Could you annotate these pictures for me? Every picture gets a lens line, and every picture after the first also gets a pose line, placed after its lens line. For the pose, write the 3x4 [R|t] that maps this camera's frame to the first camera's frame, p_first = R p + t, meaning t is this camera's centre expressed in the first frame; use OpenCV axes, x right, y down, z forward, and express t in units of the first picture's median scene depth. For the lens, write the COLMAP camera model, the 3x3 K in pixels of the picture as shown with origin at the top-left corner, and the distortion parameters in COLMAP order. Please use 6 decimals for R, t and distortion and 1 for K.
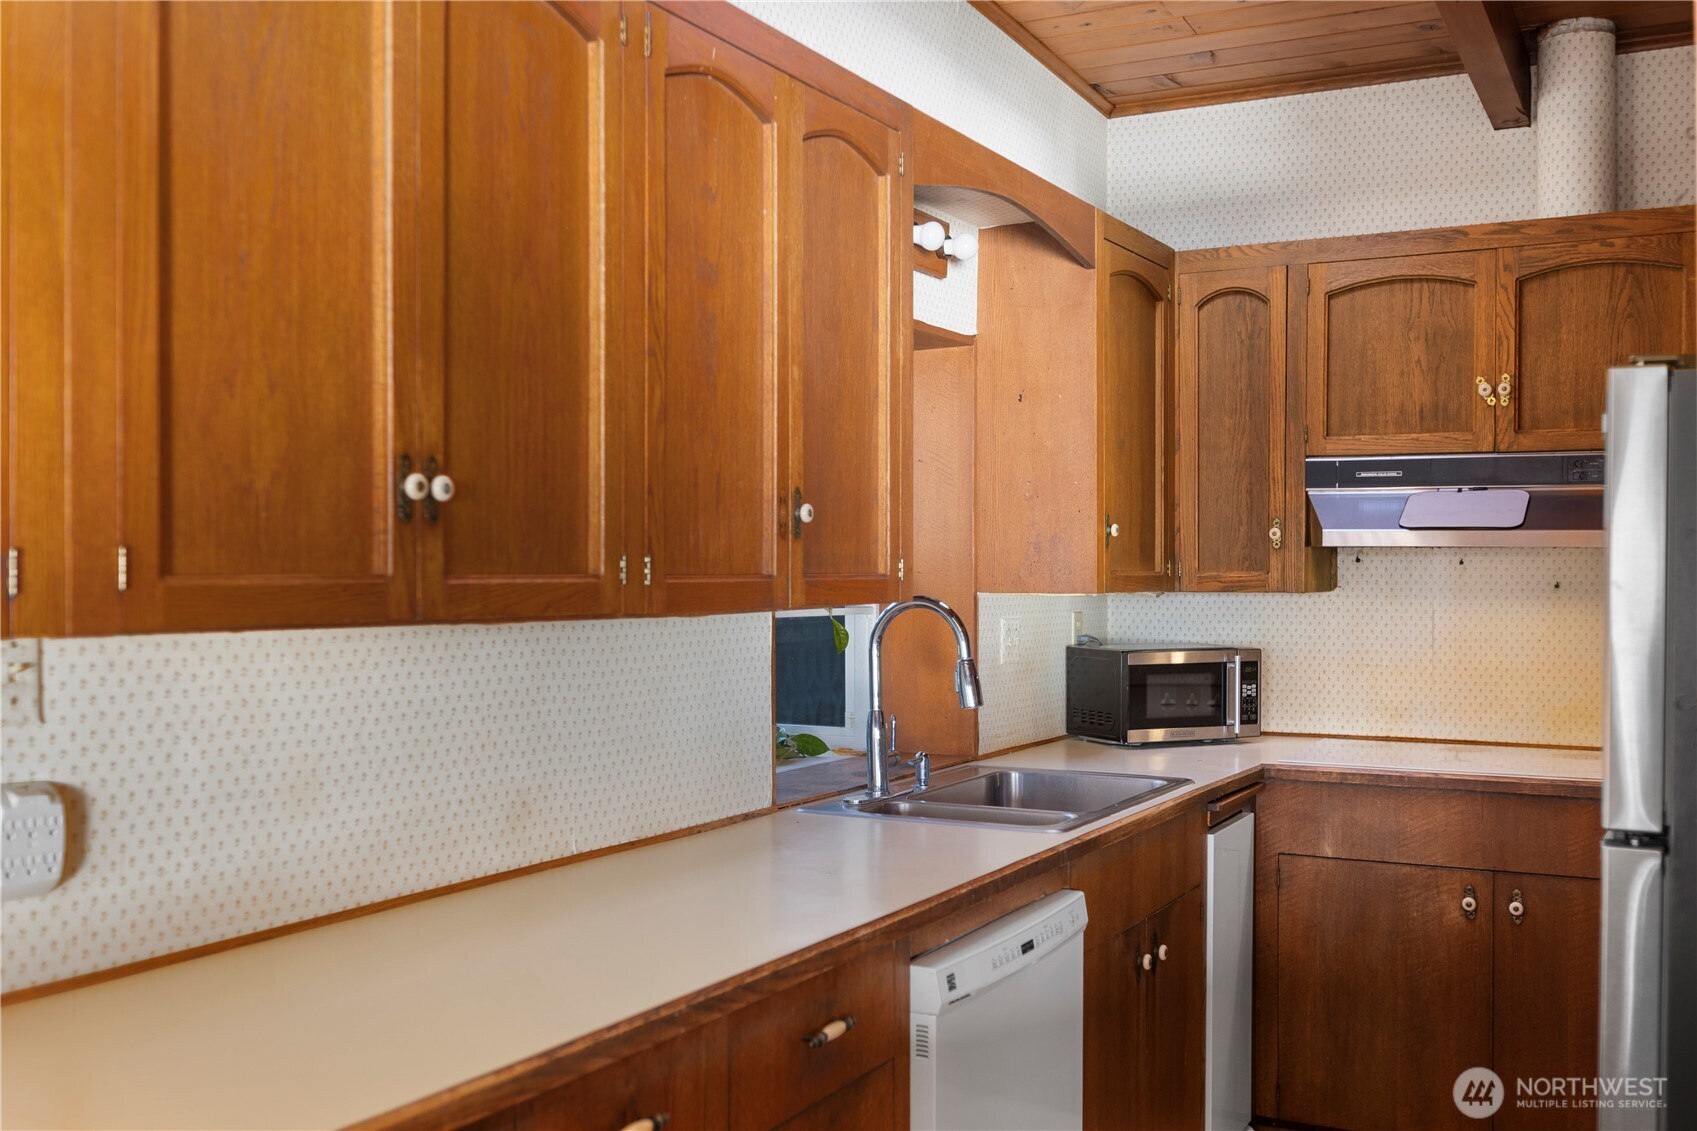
lens RADIAL K [[1706.2, 0, 848.5], [0, 1706.2, 565.5], [0, 0, 1]] dist [-0.007236, -0.002990]
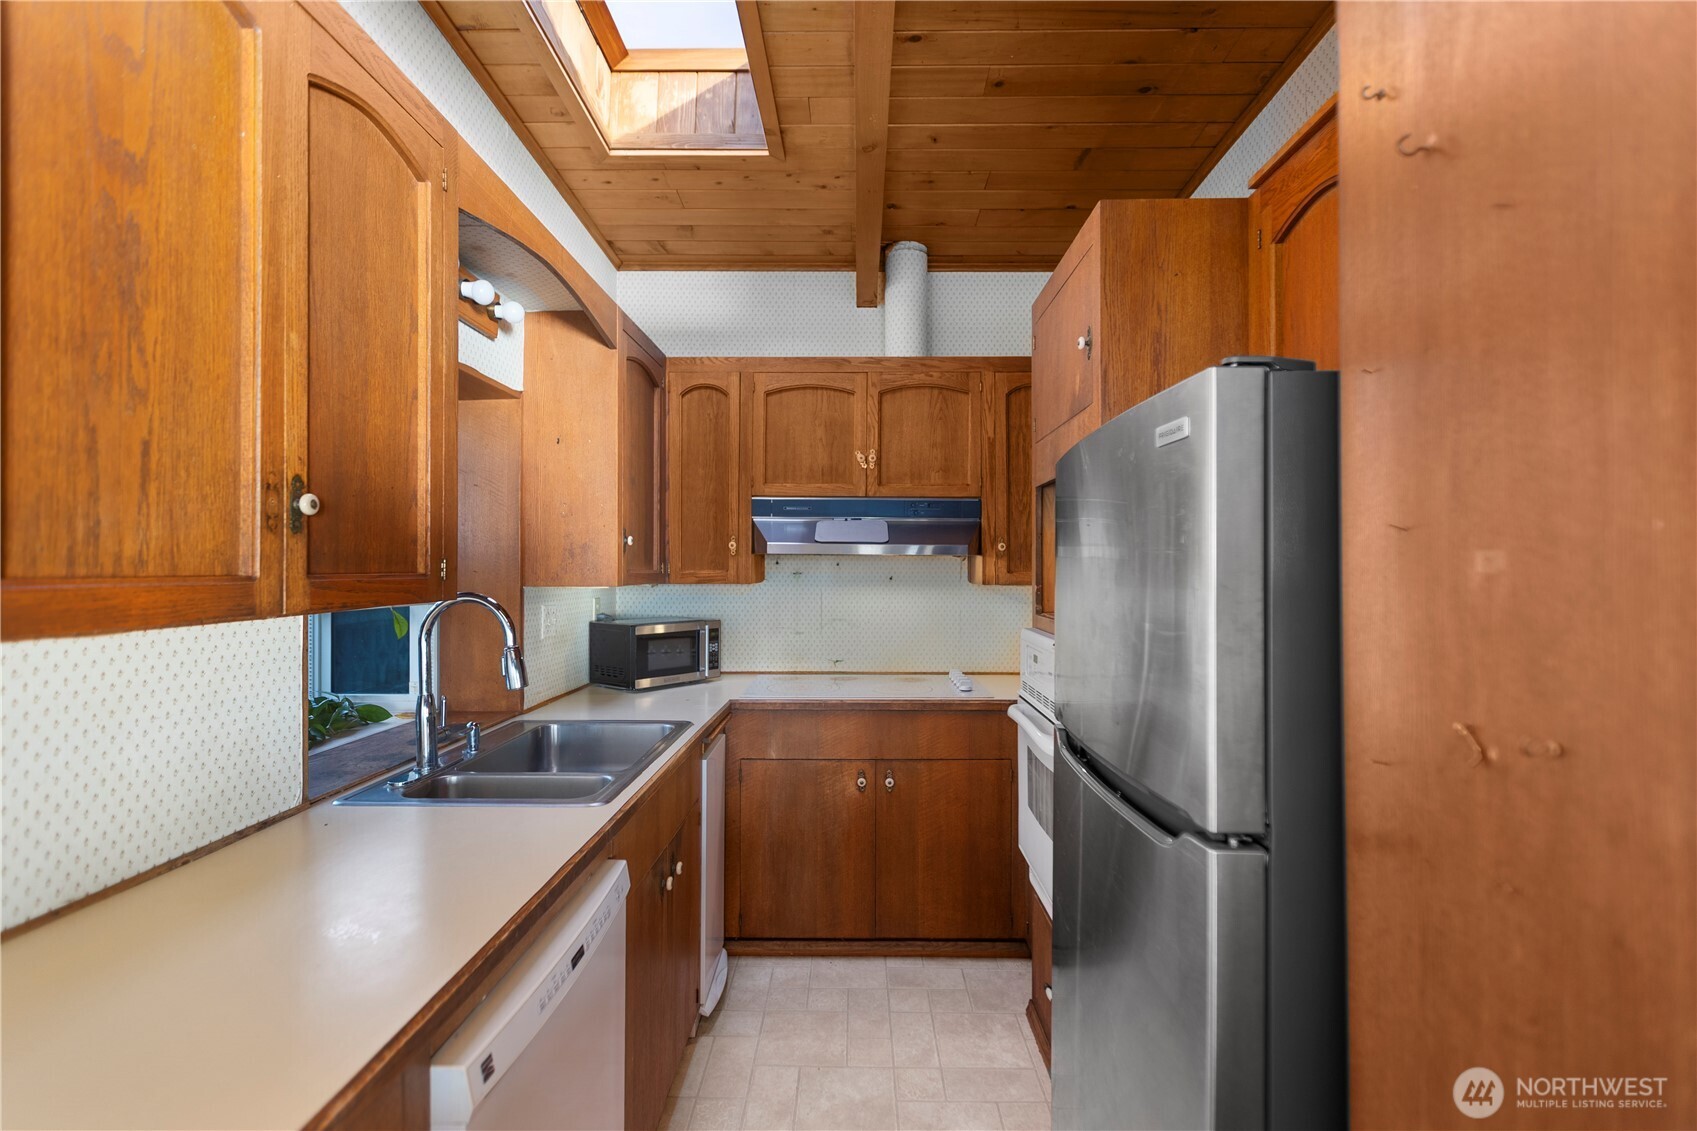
lens RADIAL K [[778.1, 0, 851.4], [0, 778.1, 562.6], [0, 0, 1]] dist [0.001007, 0.000781]
pose [[0.889326, 0.003059, 0.457264, 0.026094], [-0.000705, 0.999986, -0.005319, 0.000479], [-0.457274, 0.004408, 0.889315, 0.345913]]
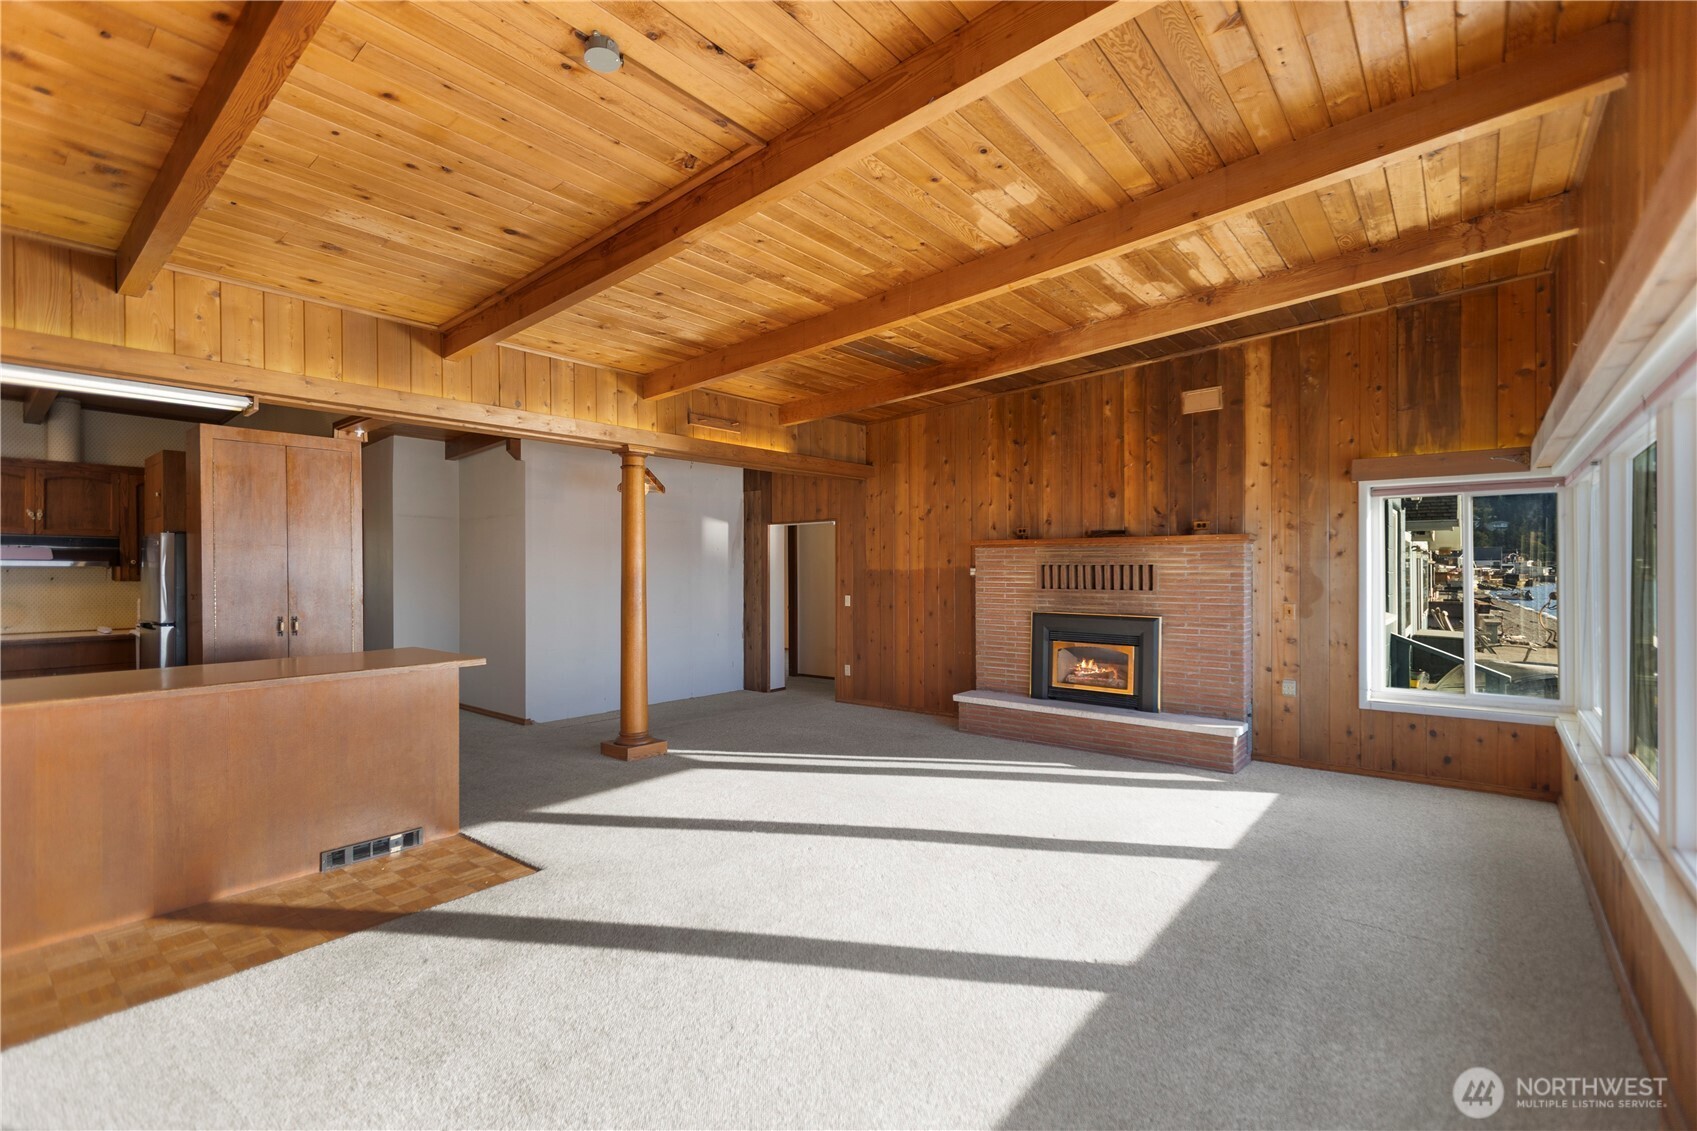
lens RADIAL K [[756.1, 0, 848.5], [0, 756.1, 565.5], [0, 0, 1]] dist [0.000188, 0.000107]
pose [[0.200314, 0.002303, 0.979729, -0.660791], [0.007633, 0.999963, -0.003911, 0.004858], [-0.979702, 0.008262, 0.200289, -0.704360]]
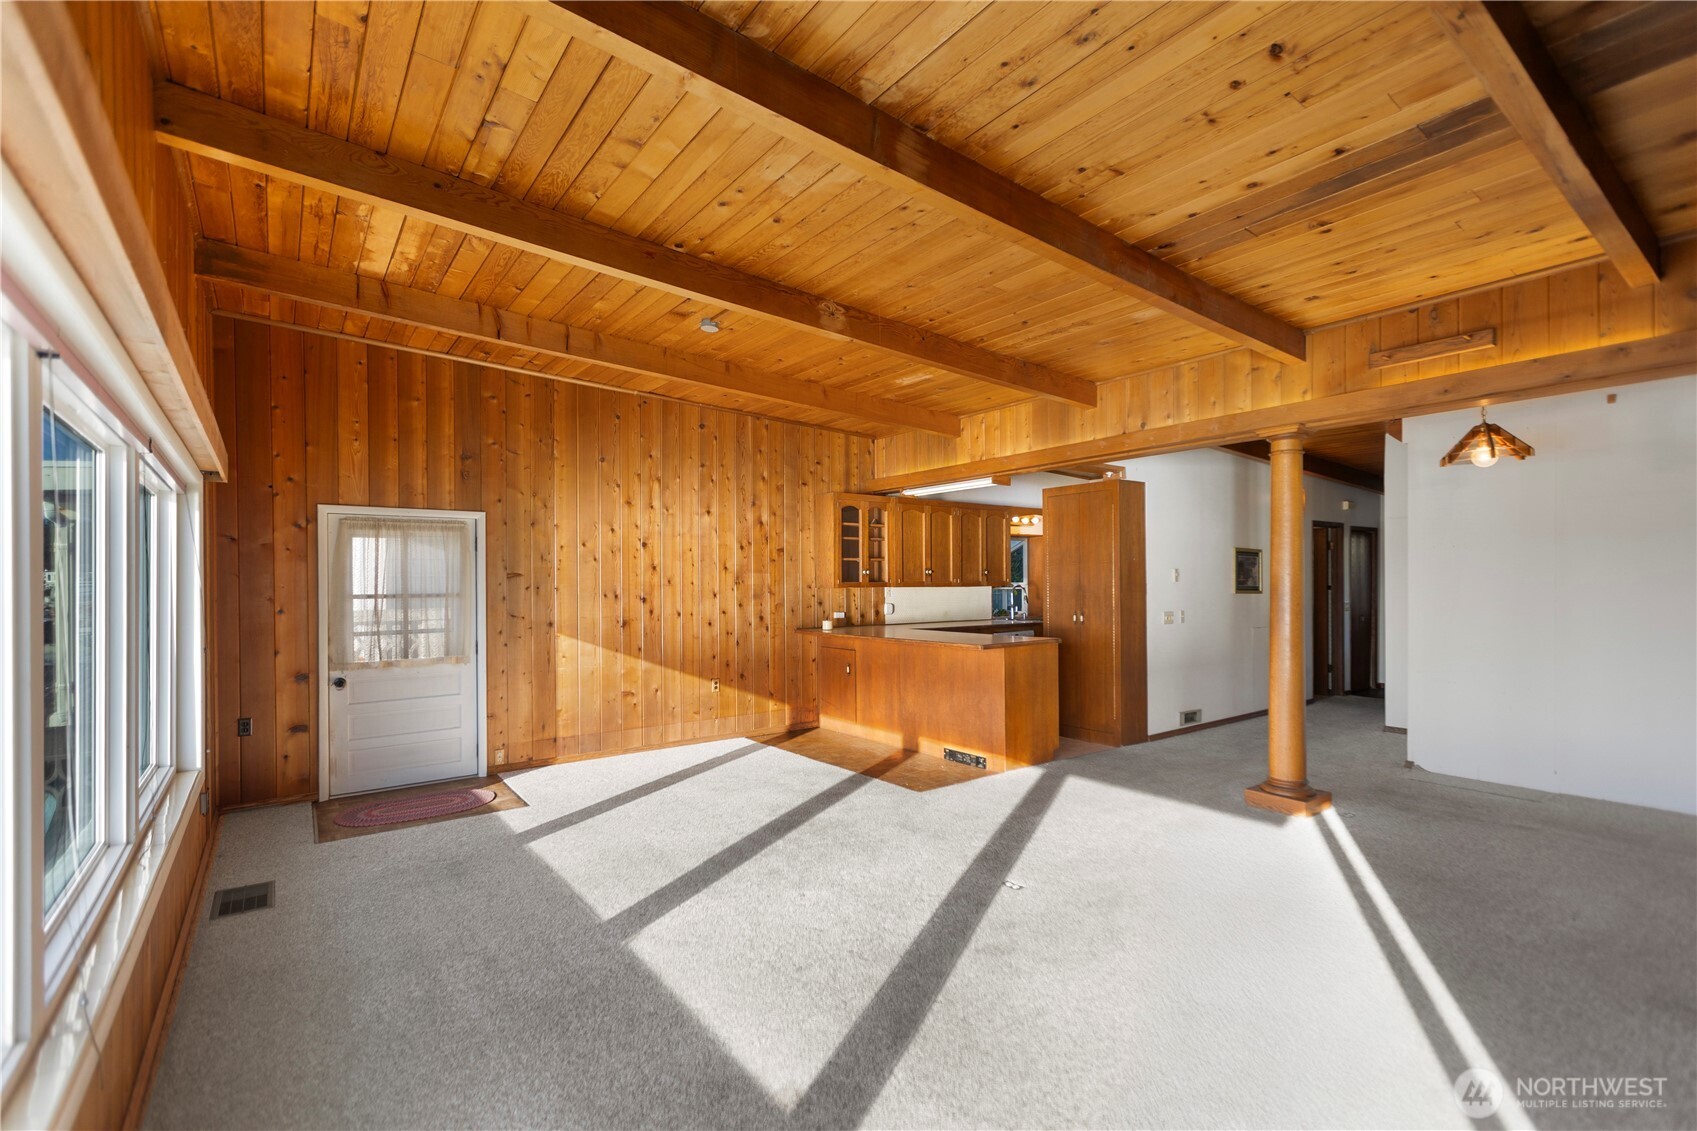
lens RADIAL K [[760.3, 0, 848.2], [0, 760.3, 572.7], [0, 0, 1]] dist [0.000379, -0.000022]
pose [[0.904861, -0.012565, -0.425522, 0.516926], [0.007437, 0.999878, -0.013710, 0.004952], [0.425642, 0.009241, 0.904844, -1.348280]]
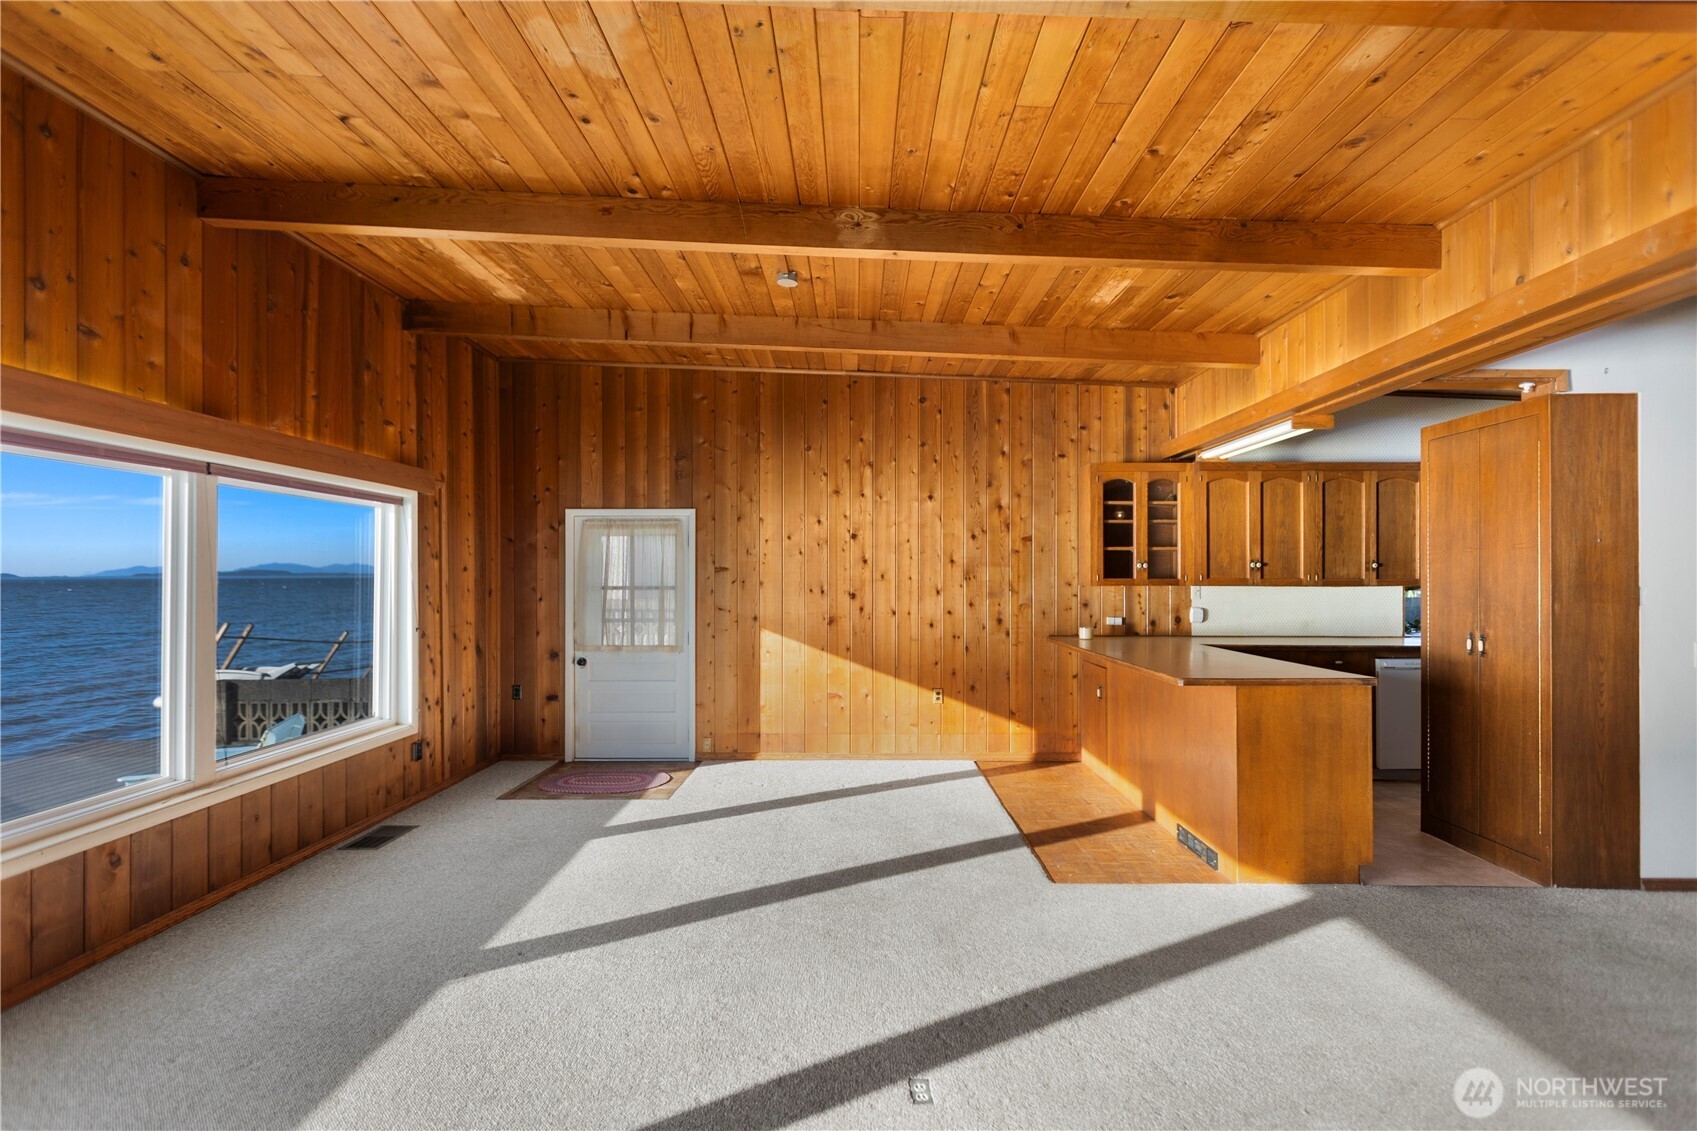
lens RADIAL K [[756.1, 0, 848.5], [0, 756.1, 565.5], [0, 0, 1]] dist [0.000188, 0.000107]
pose [[0.461620, -0.014041, -0.886967, 0.741700], [-0.000796, 0.999868, -0.016242, 0.001654], [0.887077, 0.008204, 0.461548, -0.788017]]
